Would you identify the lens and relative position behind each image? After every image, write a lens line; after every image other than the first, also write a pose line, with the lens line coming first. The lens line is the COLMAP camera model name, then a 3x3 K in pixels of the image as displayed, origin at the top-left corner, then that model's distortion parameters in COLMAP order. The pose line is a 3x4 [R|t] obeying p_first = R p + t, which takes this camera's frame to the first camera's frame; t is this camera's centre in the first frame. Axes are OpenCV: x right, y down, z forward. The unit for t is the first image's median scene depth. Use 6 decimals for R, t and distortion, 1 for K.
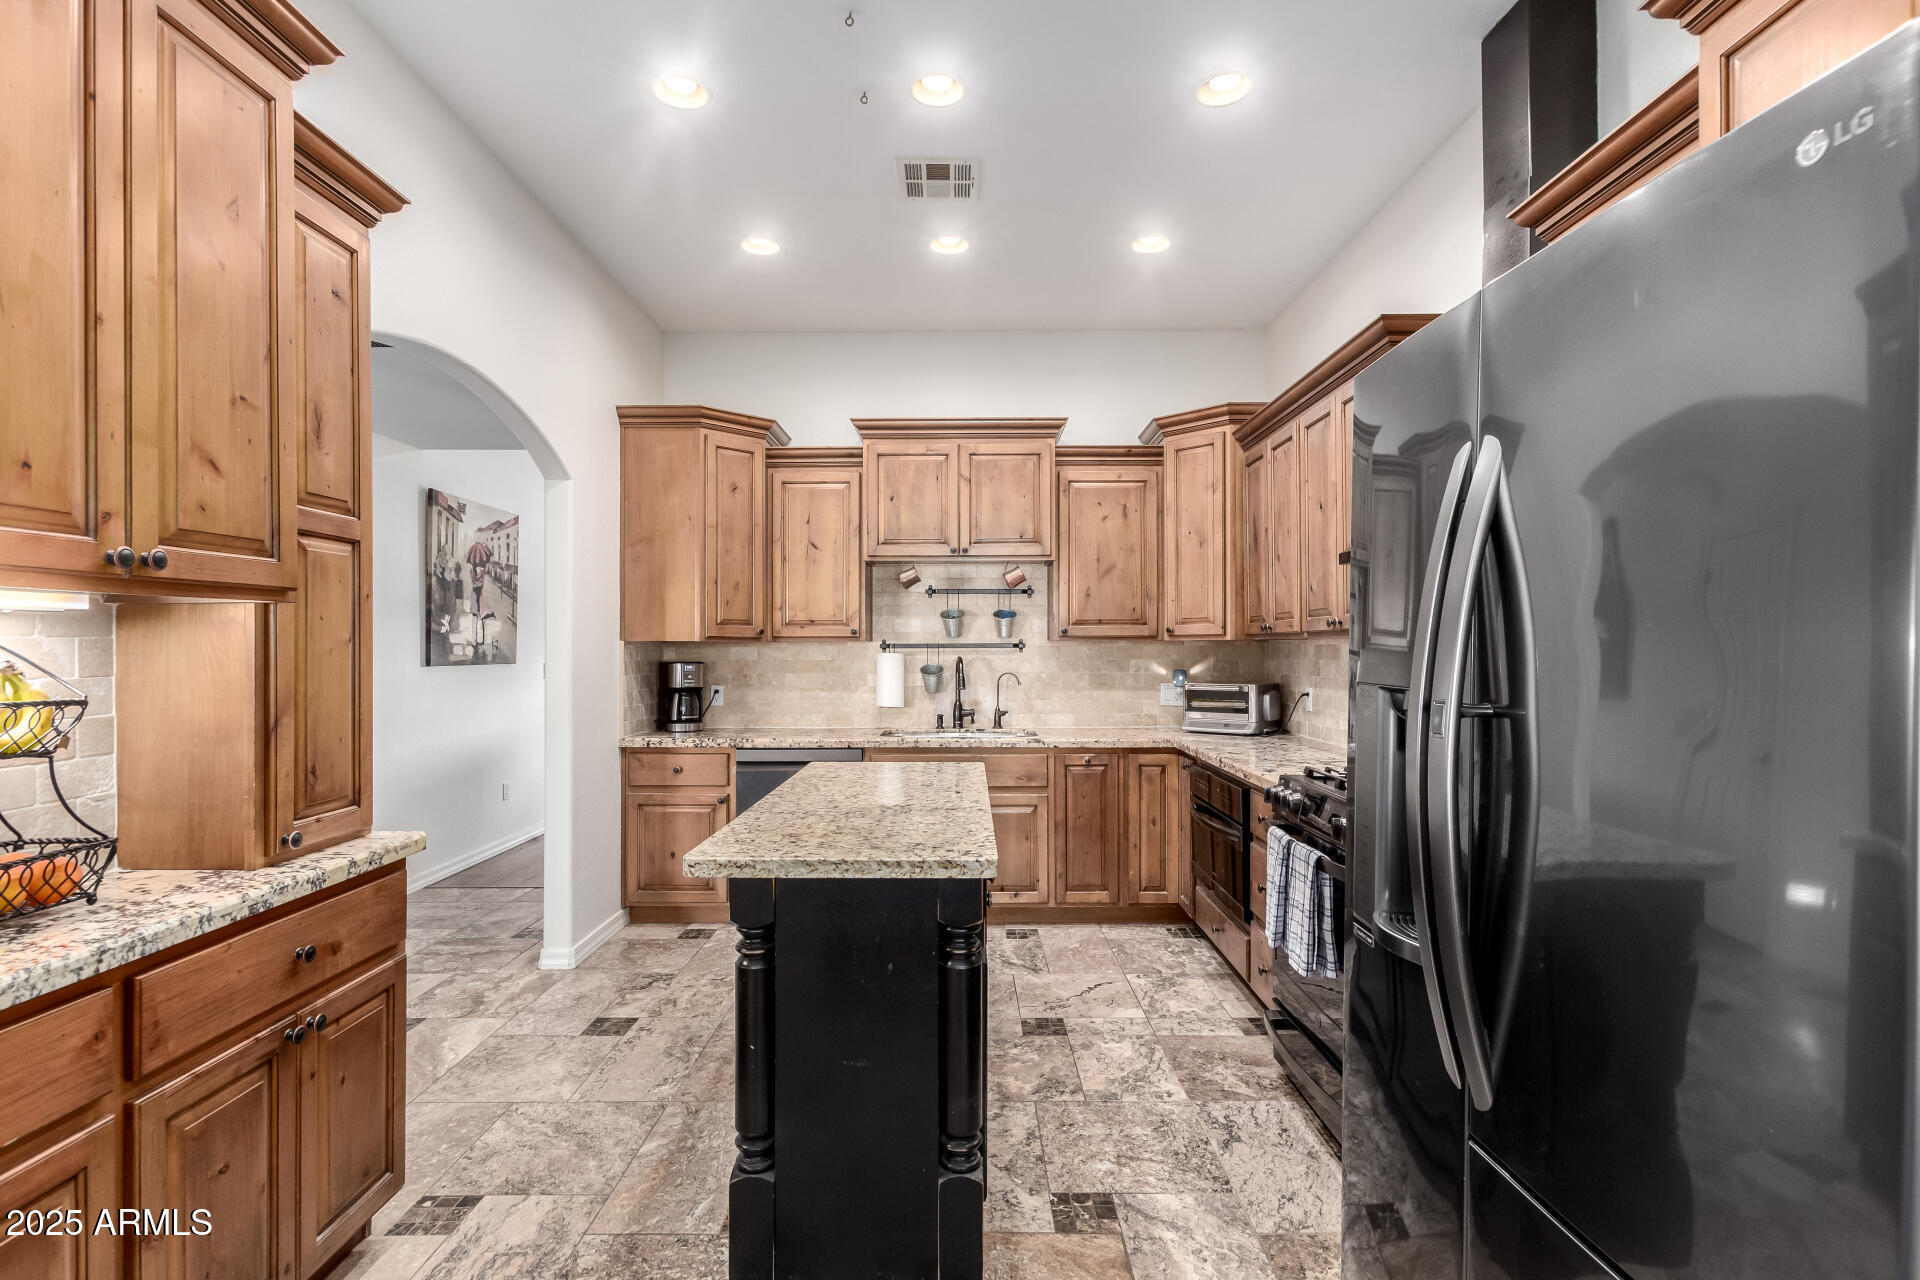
lens RADIAL K [[930.1, 0, 960.0], [0, 930.1, 640.0], [0, 0, 1]] dist [0.018611, -0.009382]
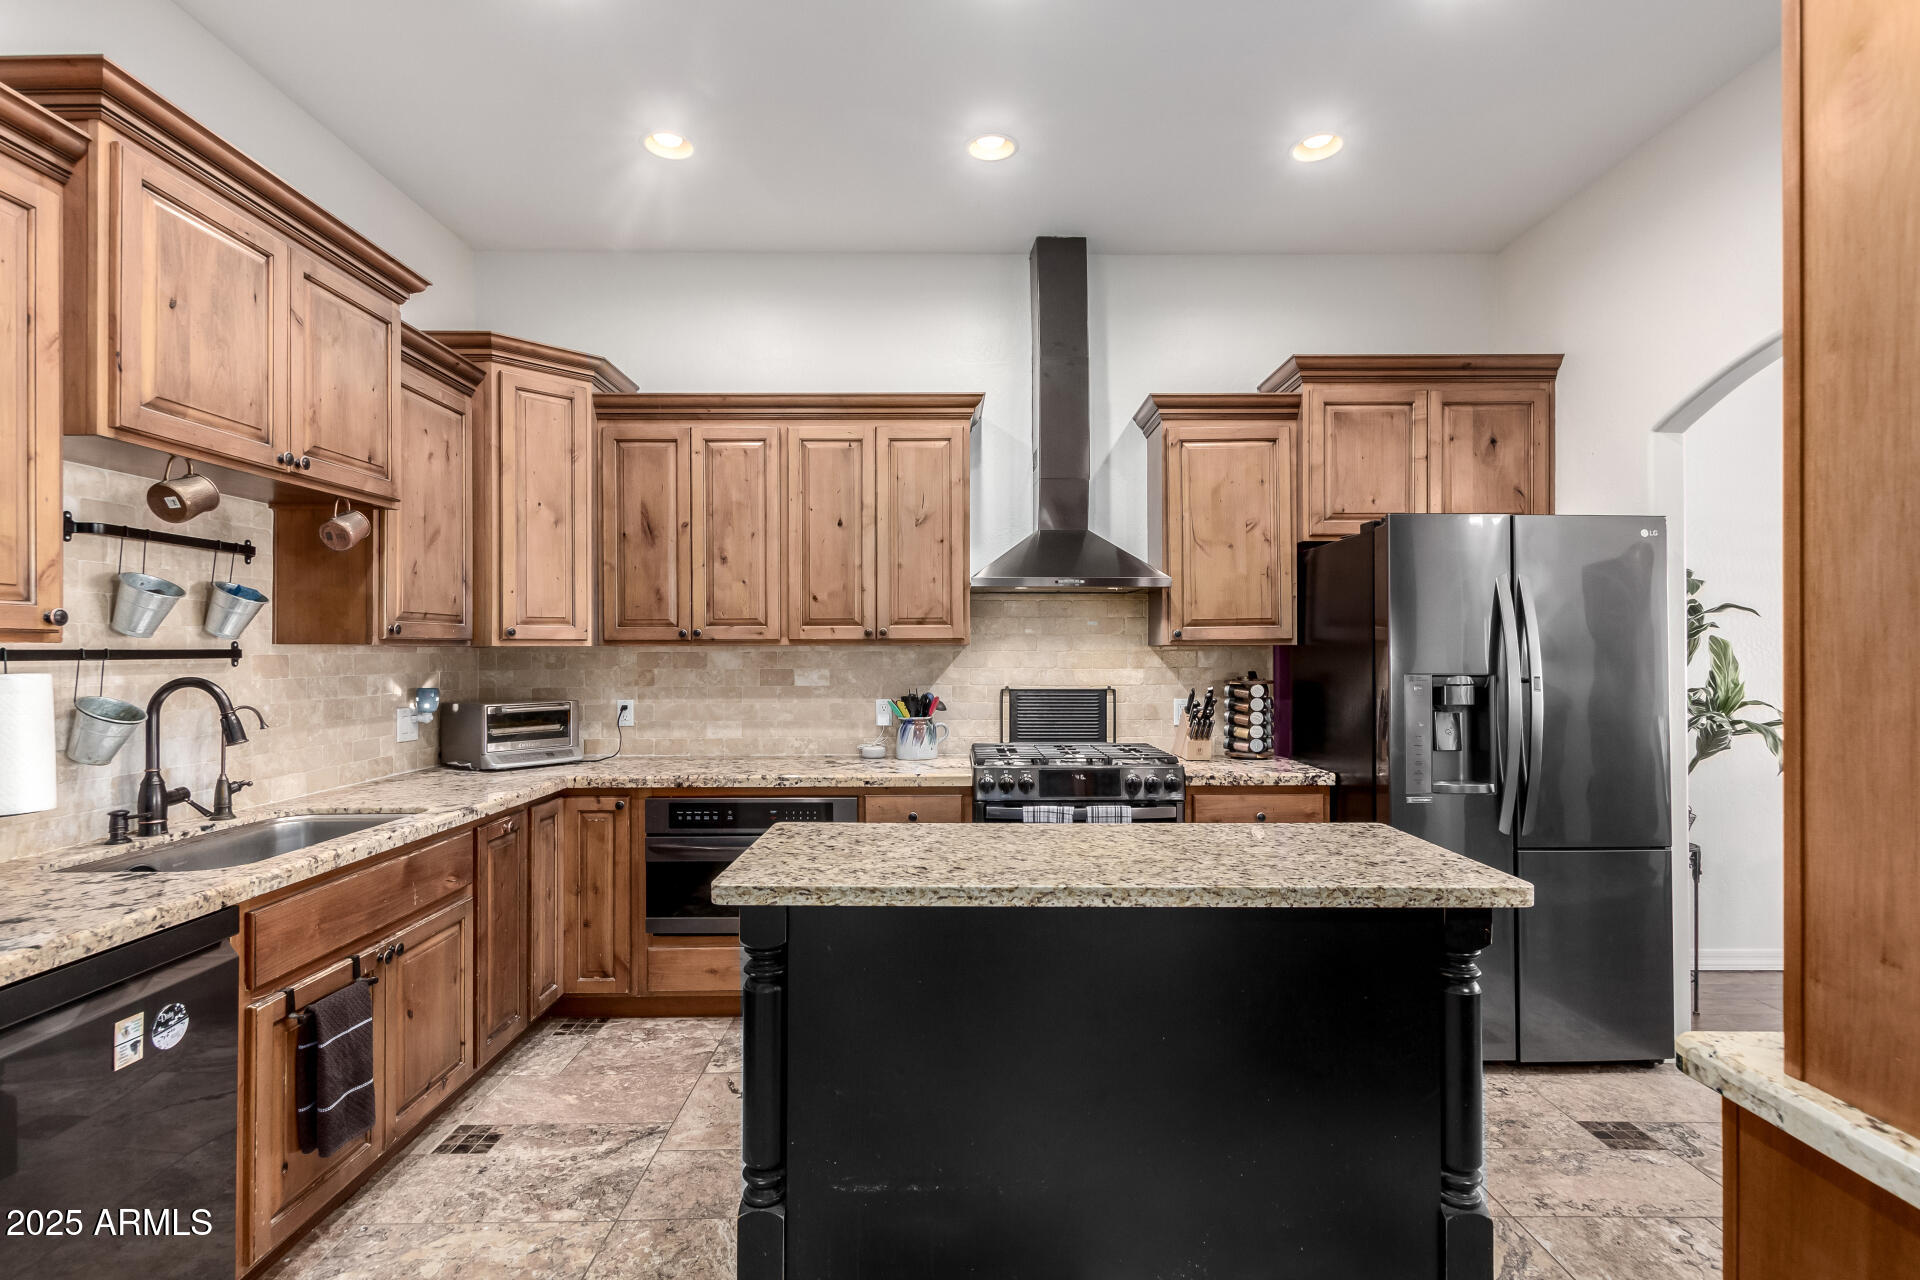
lens RADIAL K [[930.1, 0, 960.0], [0, 930.1, 640.0], [0, 0, 1]] dist [0.018611, -0.009382]
pose [[-0.020863, 0.013319, 0.999694, -0.494650], [-0.006202, 0.999890, -0.013451, 0.003086], [-0.999763, -0.006481, -0.020778, 0.642911]]
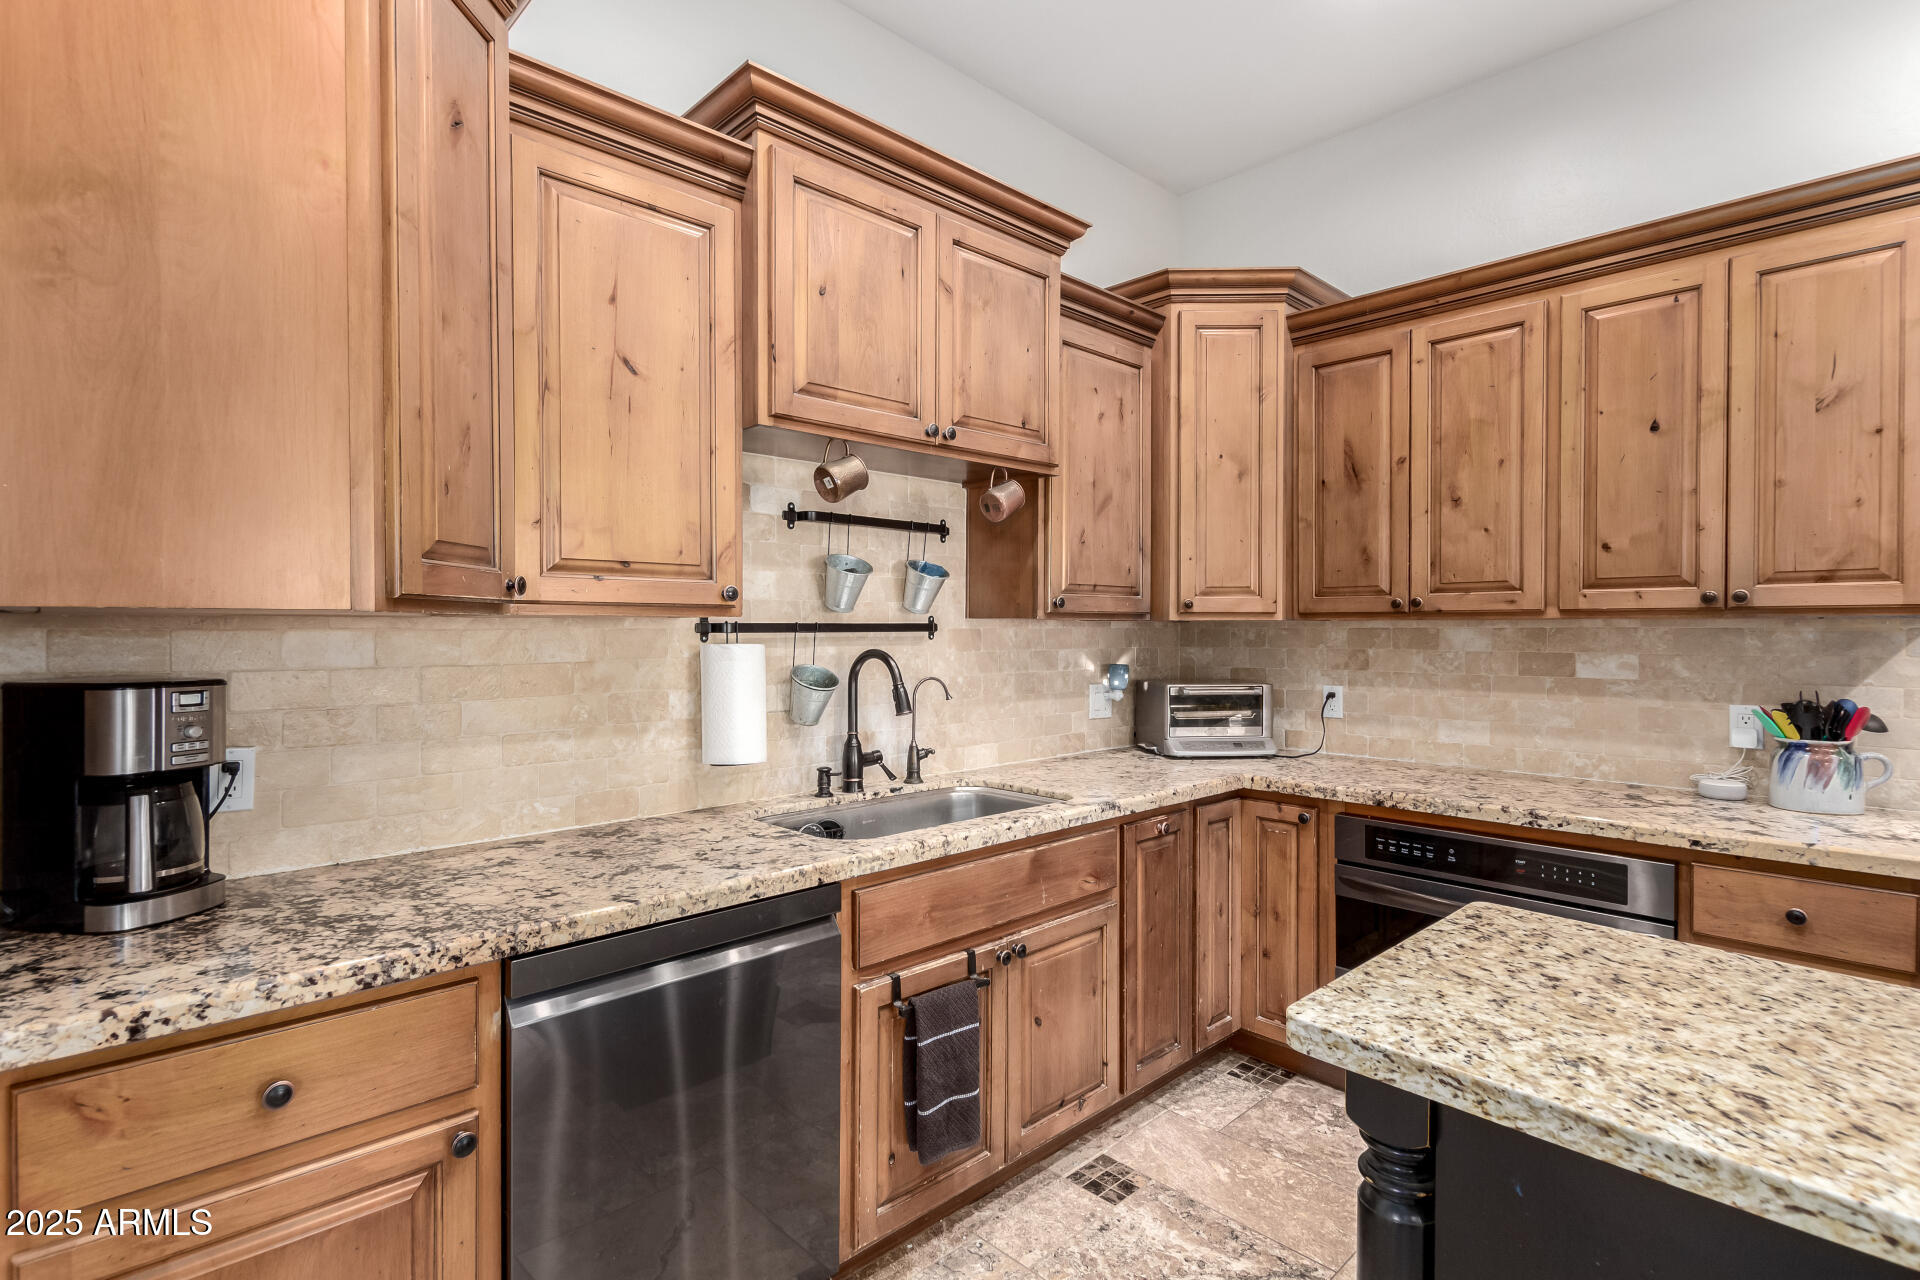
lens RADIAL K [[930.1, 0, 960.0], [0, 930.1, 640.0], [0, 0, 1]] dist [0.018611, -0.009382]
pose [[0.711098, -0.006718, 0.703060, -0.330398], [-0.007924, 0.999814, 0.017569, 0.003624], [-0.703048, -0.018064, 0.710913, 0.630549]]
